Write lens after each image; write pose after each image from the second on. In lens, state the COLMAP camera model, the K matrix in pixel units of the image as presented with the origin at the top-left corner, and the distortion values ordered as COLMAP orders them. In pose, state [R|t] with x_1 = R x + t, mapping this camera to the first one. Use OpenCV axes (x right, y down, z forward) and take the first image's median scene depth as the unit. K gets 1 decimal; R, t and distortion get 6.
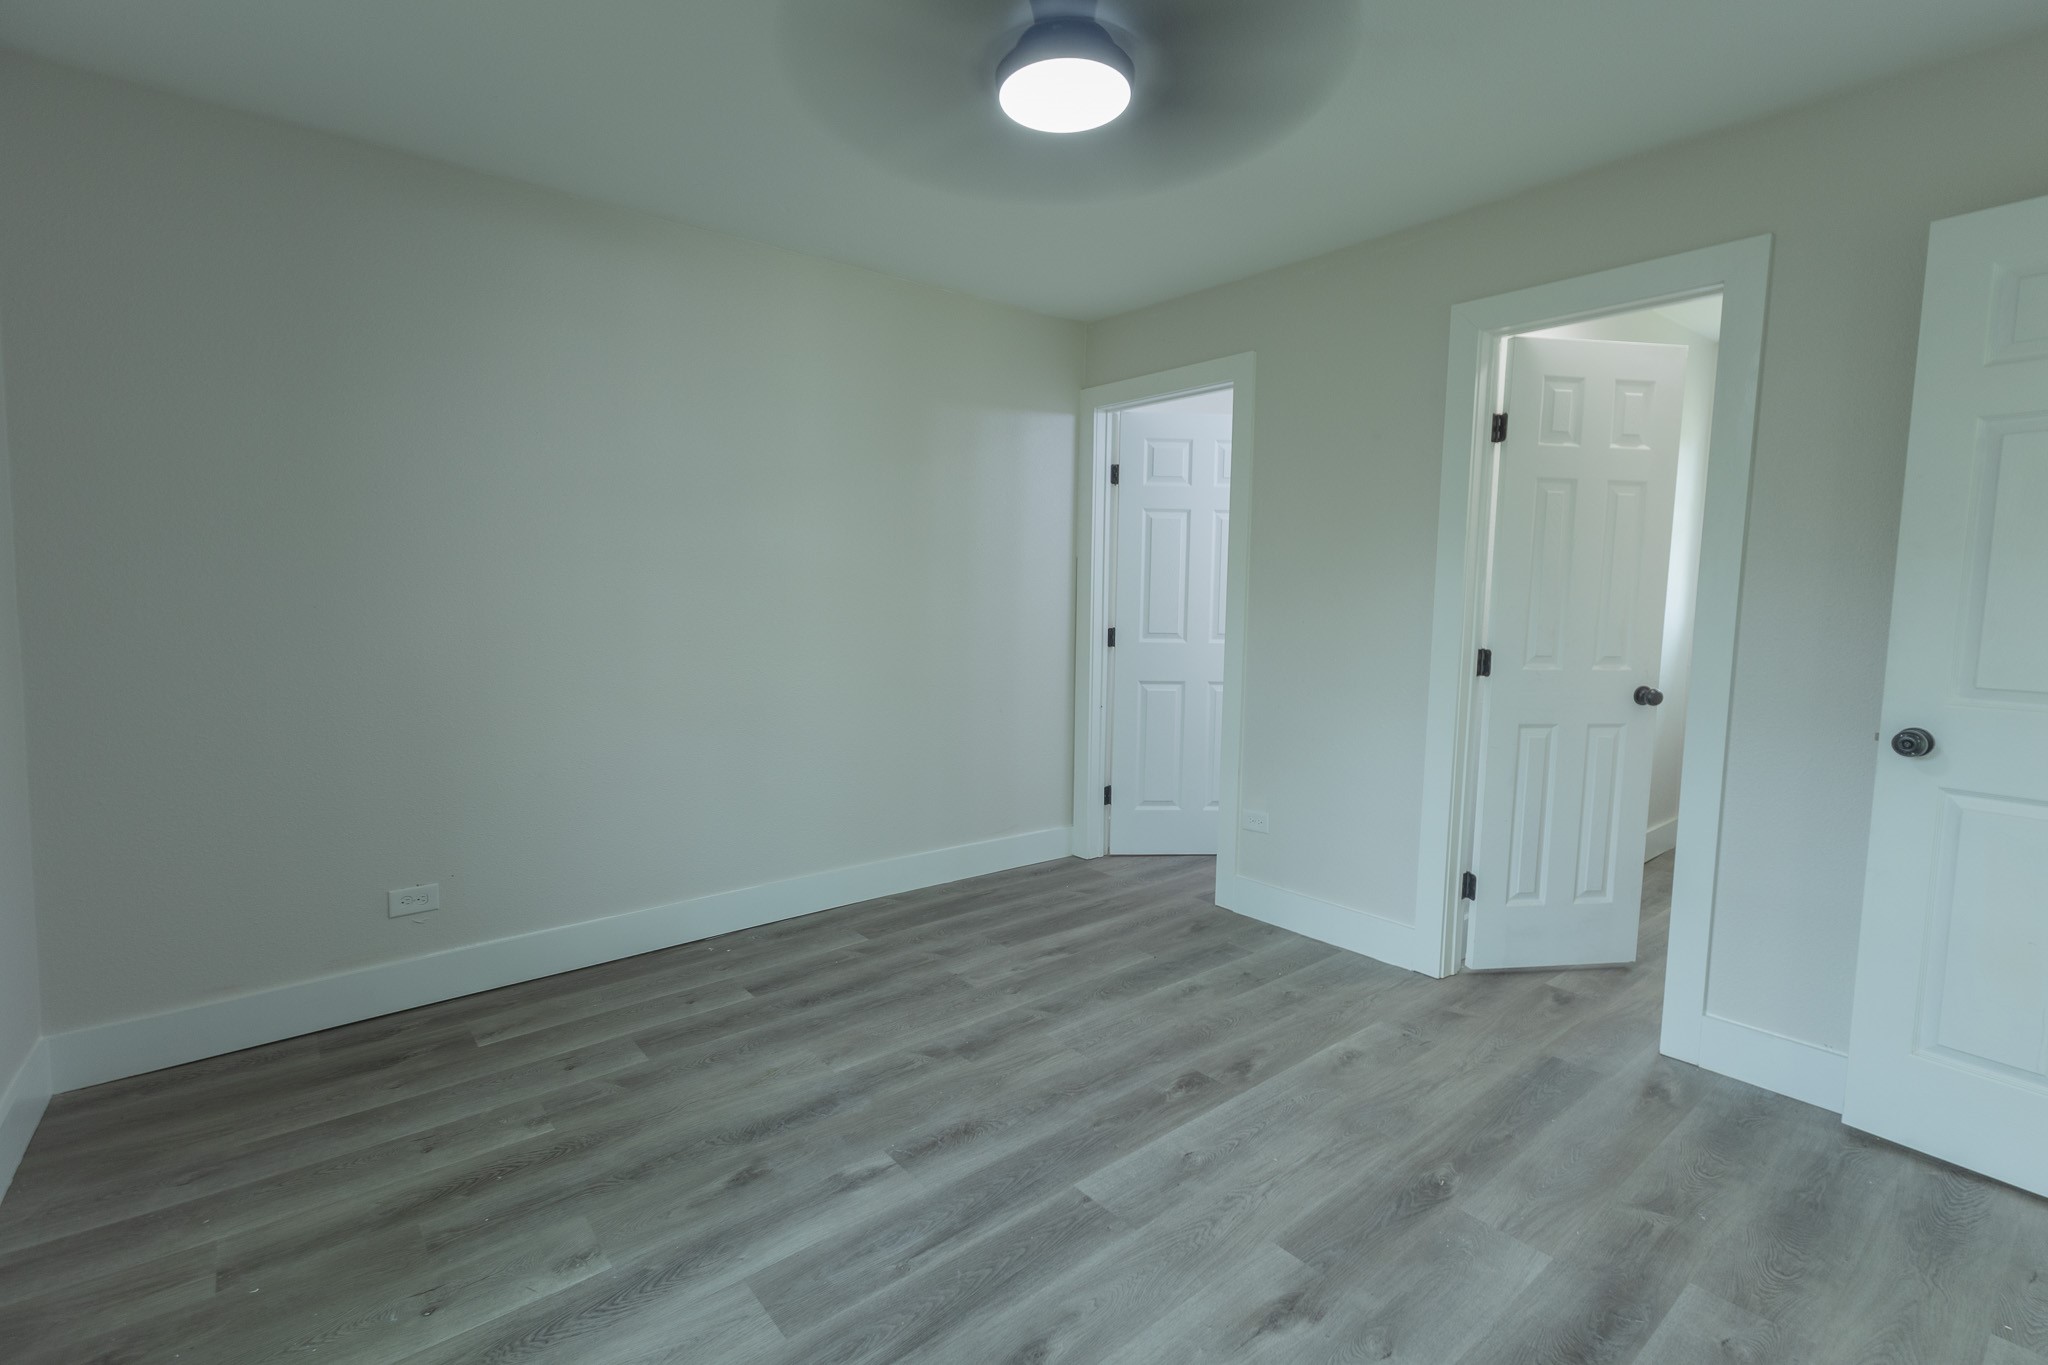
lens RADIAL K [[948.4, 0, 1032.0], [0, 948.4, 684.8], [0, 0, 1]] dist [0.005775, -0.000534]
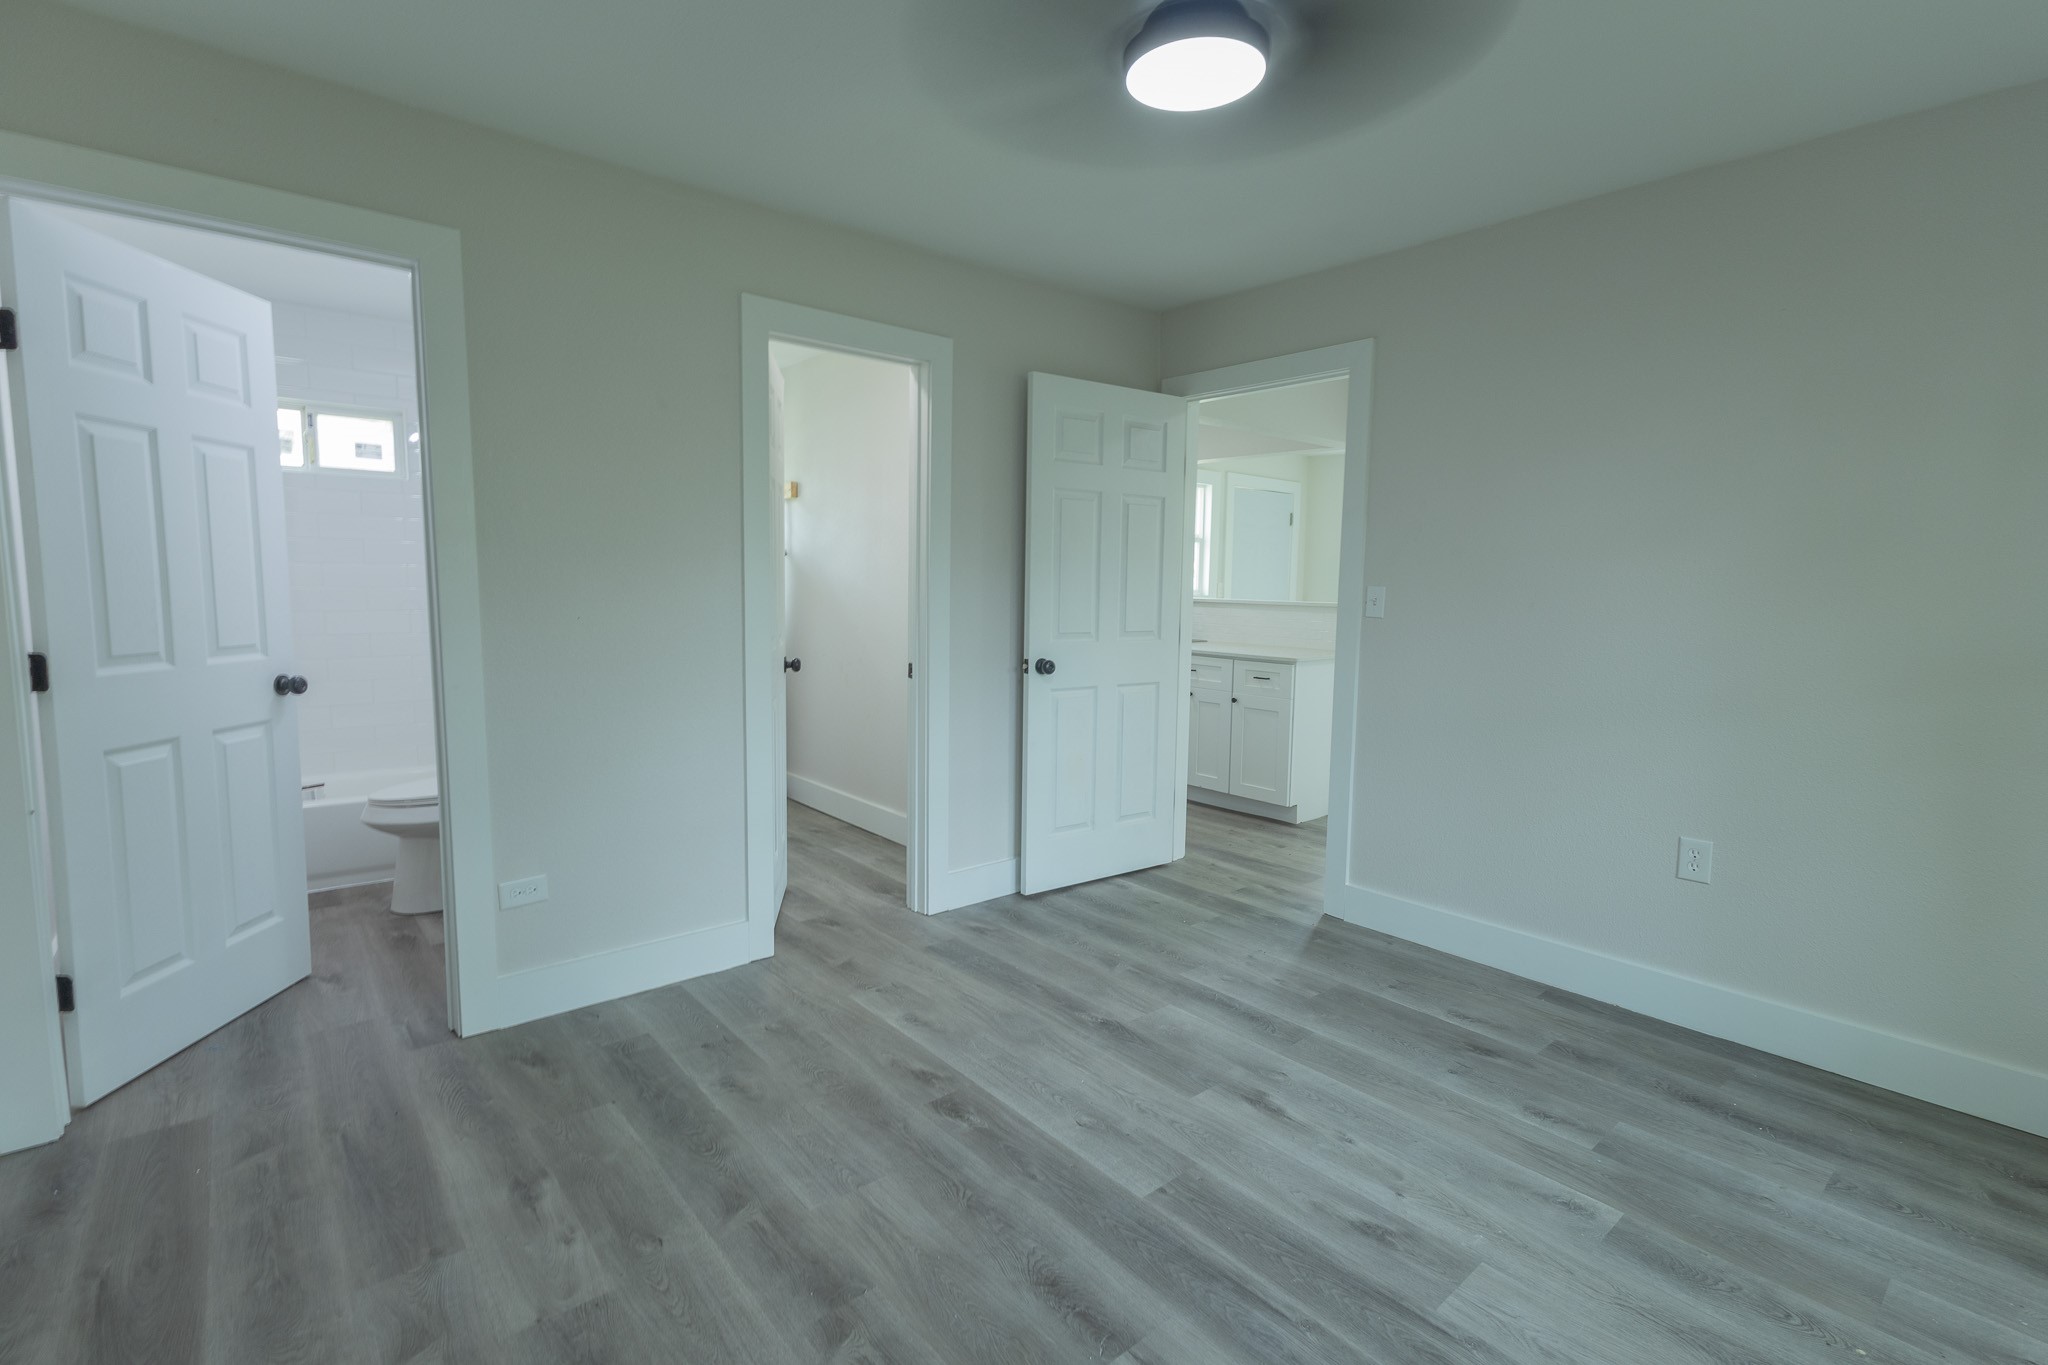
lens RADIAL K [[948.4, 0, 1019.7], [0, 948.4, 687.2], [0, 0, 1]] dist [0.005775, -0.000534]
pose [[-0.015161, -0.118797, 0.992803, -0.673996], [0.087622, 0.988939, 0.119672, -0.094711], [-0.996038, 0.088806, -0.004584, 0.845884]]
